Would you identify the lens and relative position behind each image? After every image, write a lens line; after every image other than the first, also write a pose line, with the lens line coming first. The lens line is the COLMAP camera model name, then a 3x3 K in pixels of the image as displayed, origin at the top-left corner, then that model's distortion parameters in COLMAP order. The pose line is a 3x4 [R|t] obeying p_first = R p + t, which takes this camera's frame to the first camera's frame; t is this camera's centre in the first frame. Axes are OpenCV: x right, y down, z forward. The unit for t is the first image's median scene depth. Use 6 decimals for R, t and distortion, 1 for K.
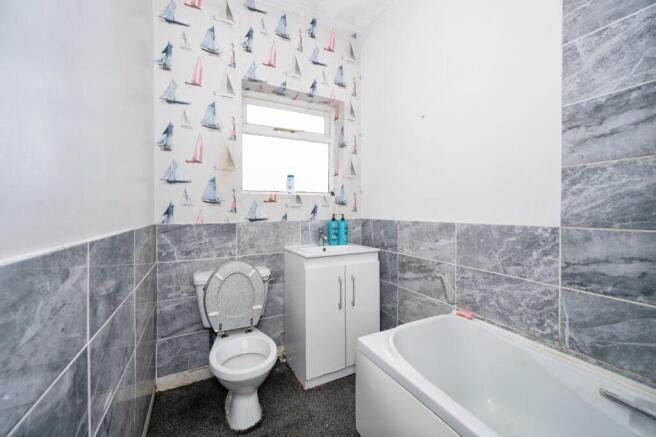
lens RADIAL K [[257.4, 0, 328.0], [0, 257.4, 218.5], [0, 0, 1]] dist [-0.000101, 0.000156]
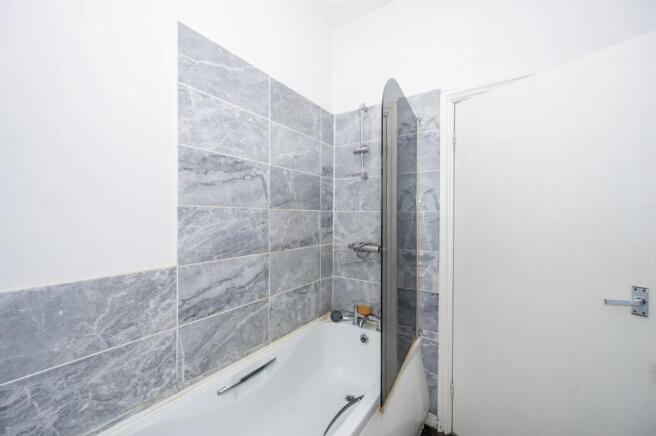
lens RADIAL K [[257.4, 0, 328.0], [0, 257.4, 218.0], [0, 0, 1]] dist [-0.000101, 0.000156]
pose [[-0.474864, -0.014097, 0.879946, -0.228840], [0.014588, 0.999608, 0.023887, -0.167170], [-0.879938, 0.024179, -0.474472, 0.968188]]
